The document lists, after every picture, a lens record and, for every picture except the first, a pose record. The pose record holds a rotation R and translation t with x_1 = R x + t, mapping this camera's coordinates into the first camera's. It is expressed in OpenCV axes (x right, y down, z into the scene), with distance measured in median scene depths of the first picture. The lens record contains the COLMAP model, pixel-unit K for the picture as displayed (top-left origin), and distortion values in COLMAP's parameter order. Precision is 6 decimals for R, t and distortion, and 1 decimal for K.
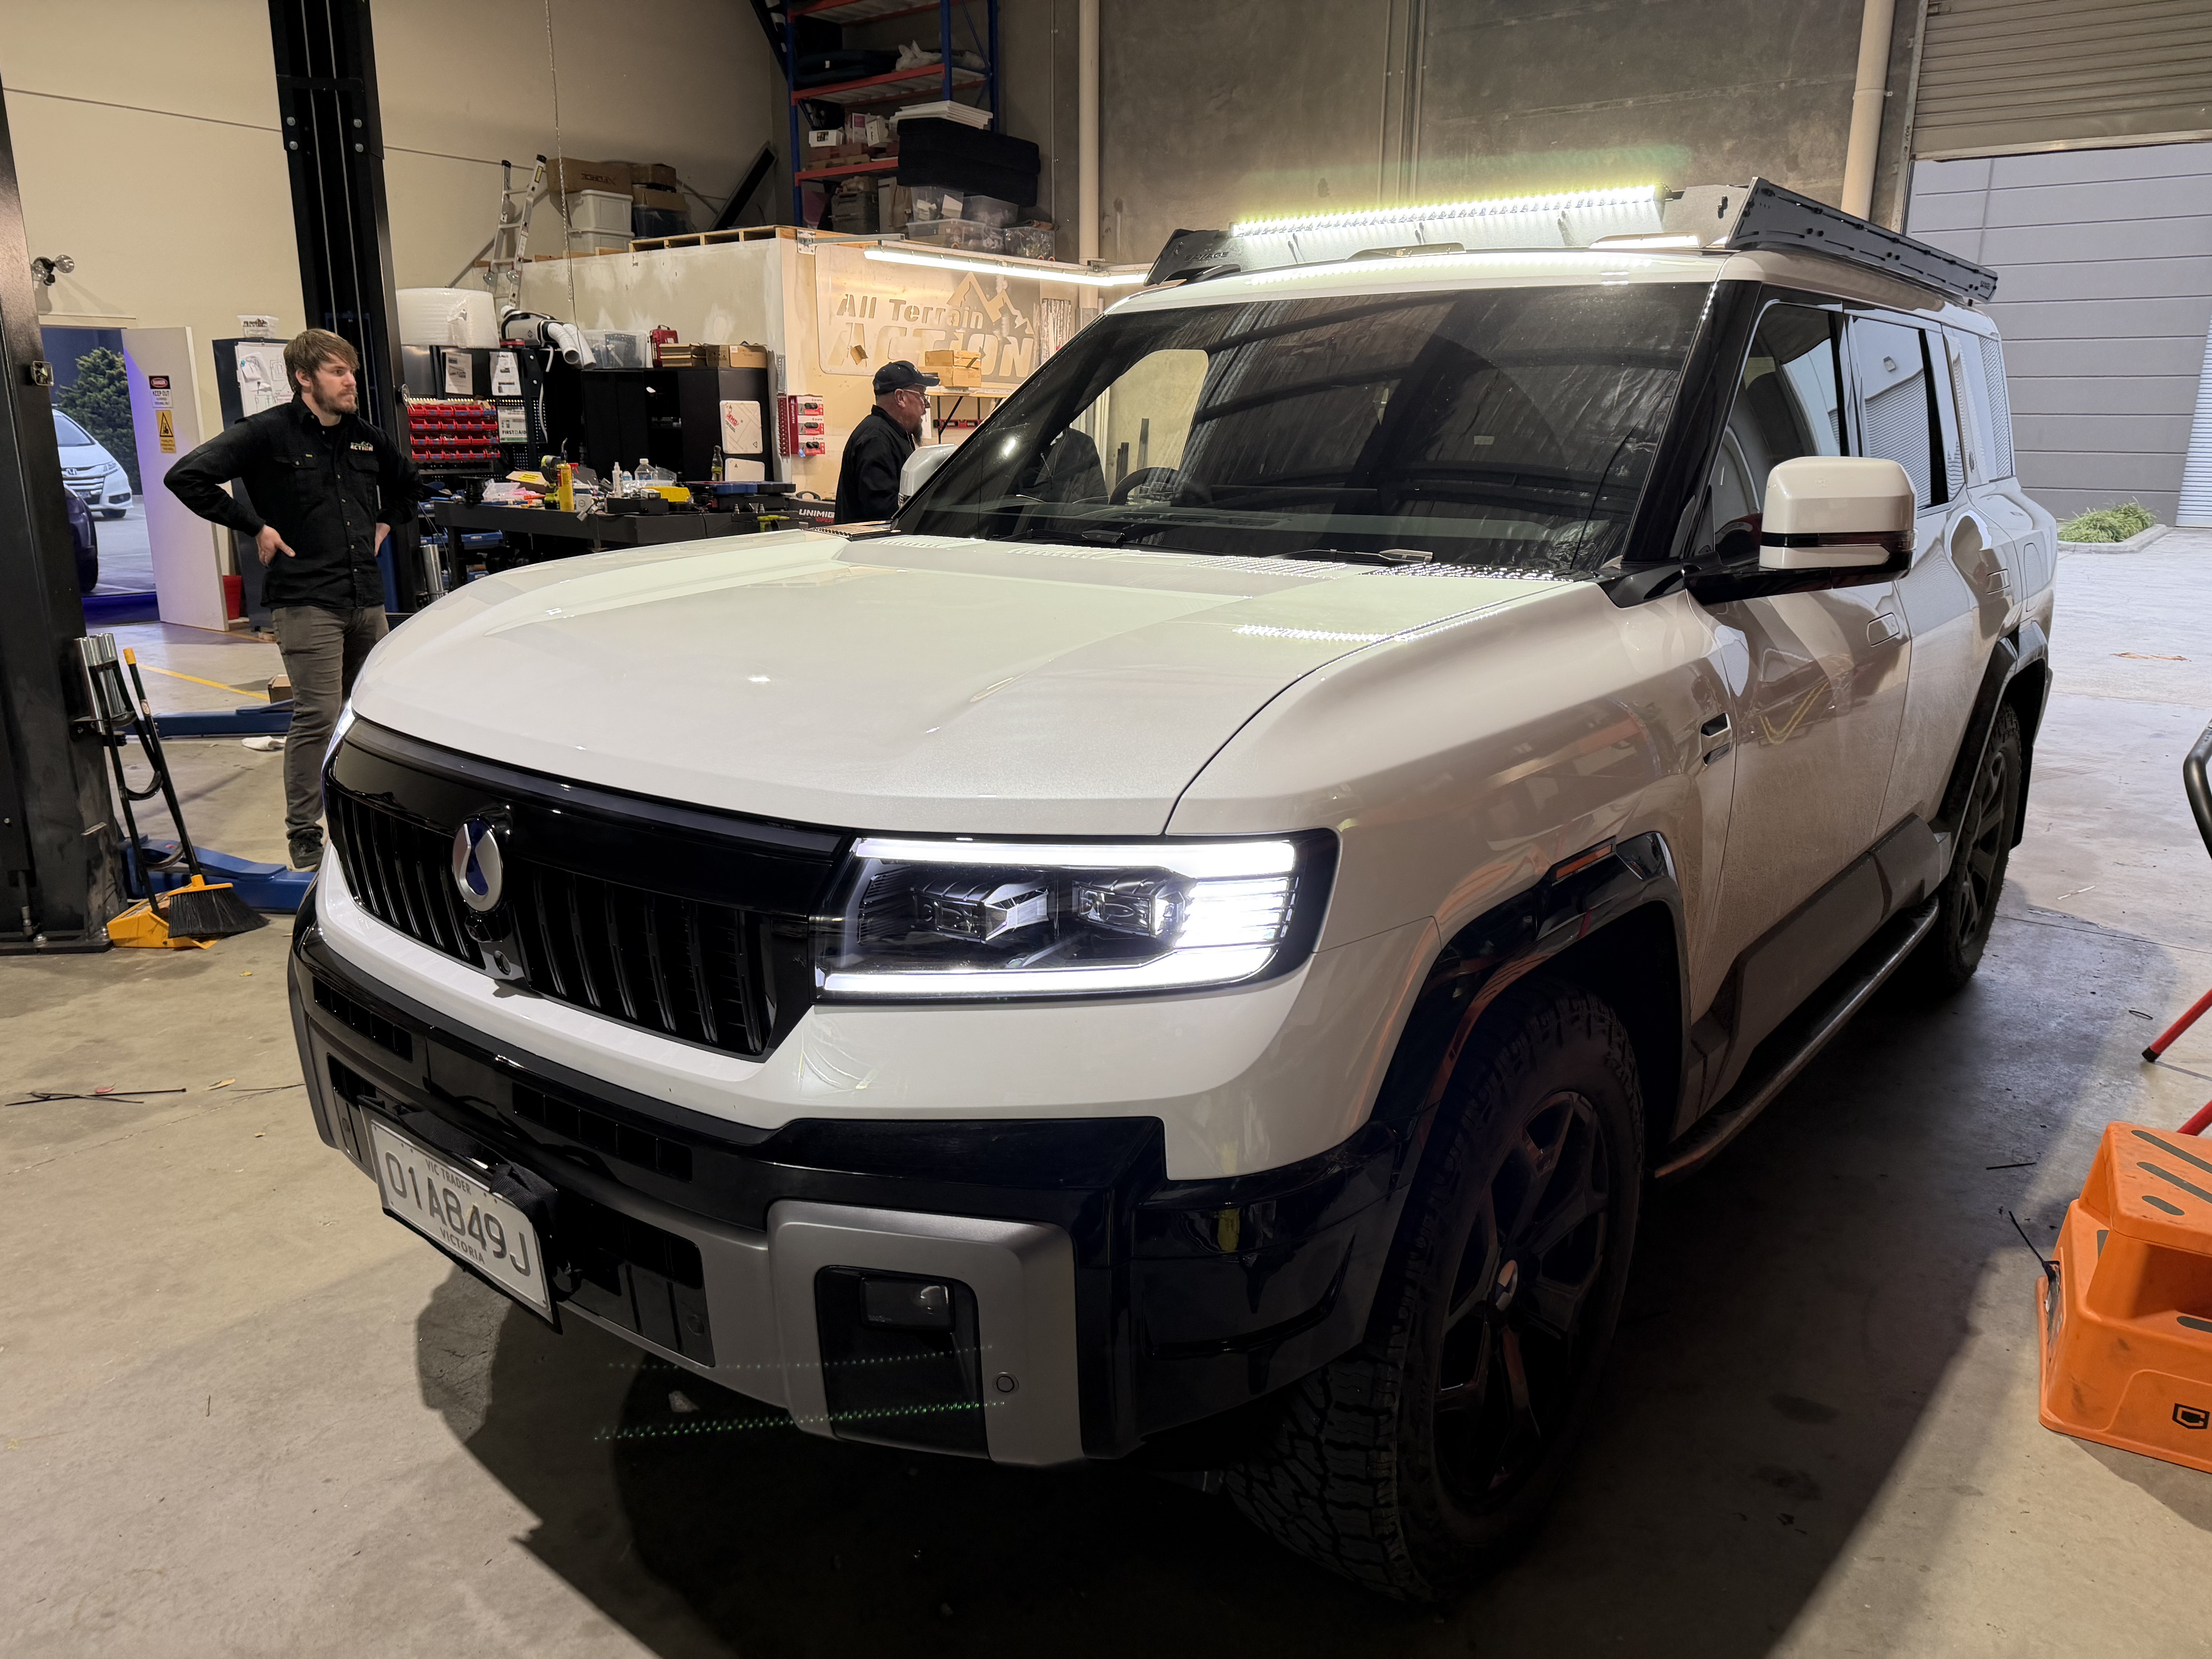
lens RADIAL K [[1557.5, 0, 1106.0], [0, 1557.5, 829.5], [0, 0, 1]] dist [0.084574, -0.136841]
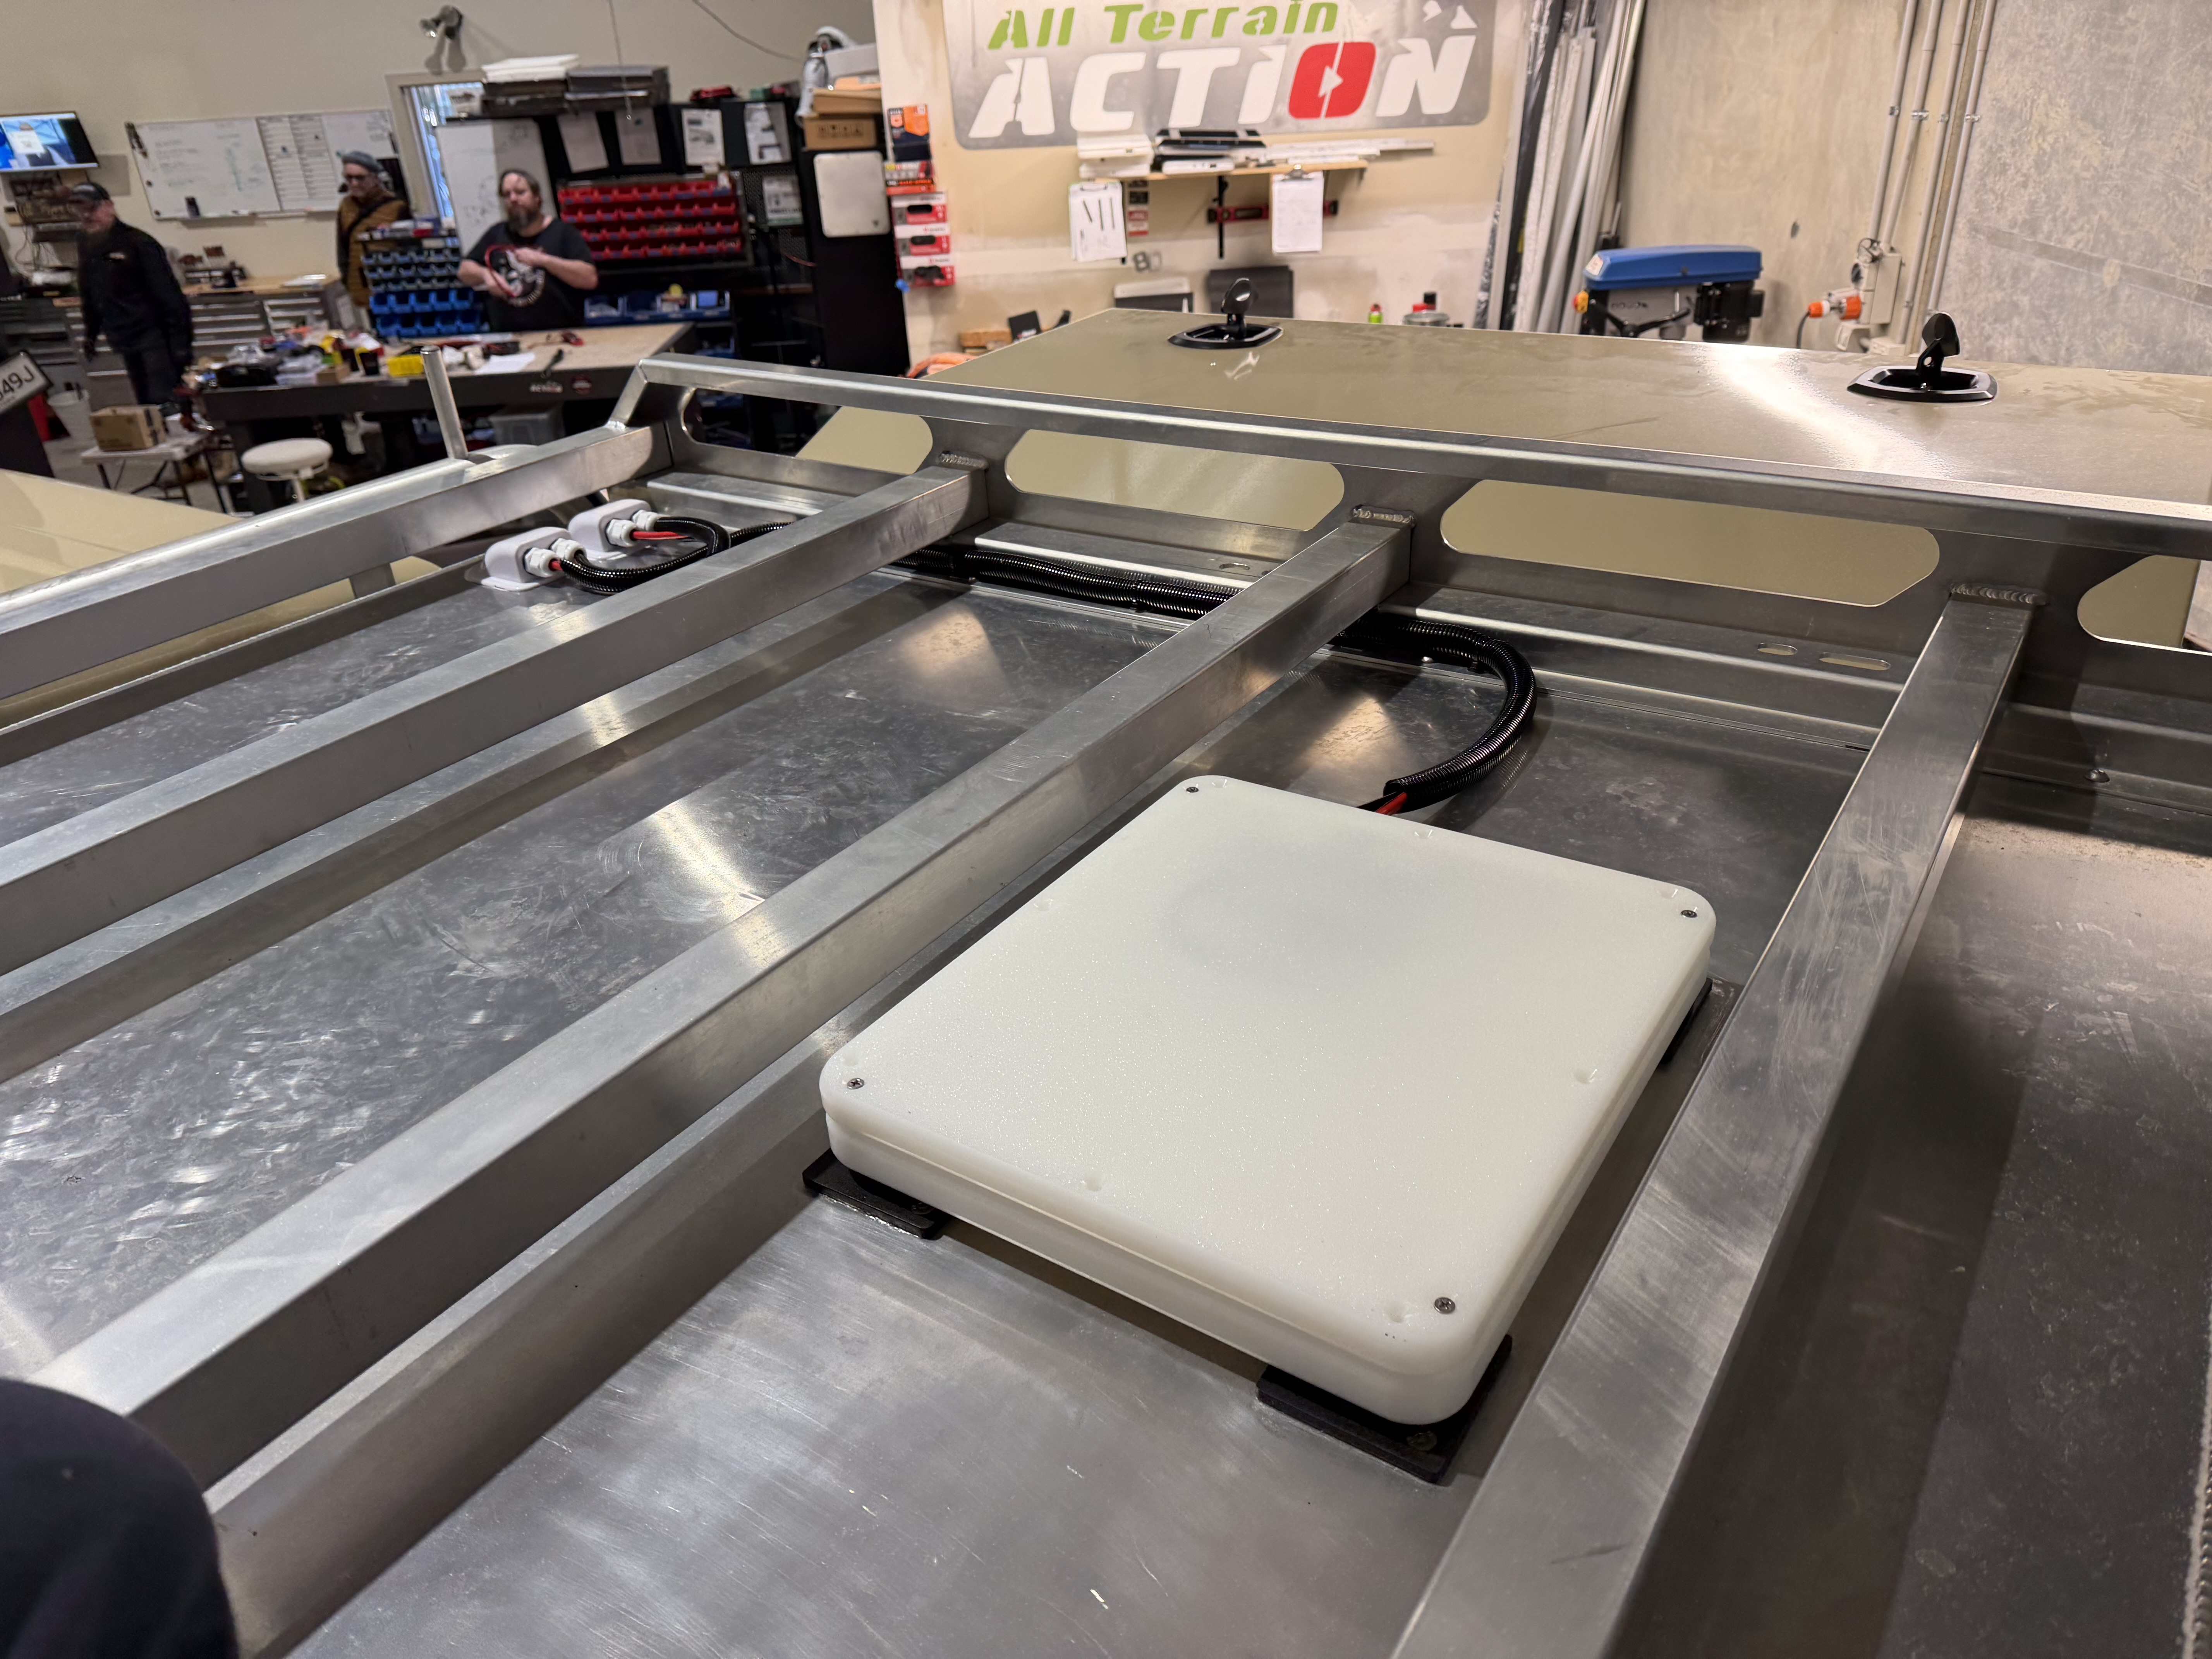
lens RADIAL K [[1601.1, 0, 1106.0], [0, 1601.1, 829.5], [0, 0, 1]] dist [-0.008575, -0.005141]
pose [[0.618154, 0.335884, -0.710681, 0.394890], [-0.147809, 0.937649, 0.314590, -0.246378], [0.772035, -0.089420, 0.629258, 0.623713]]
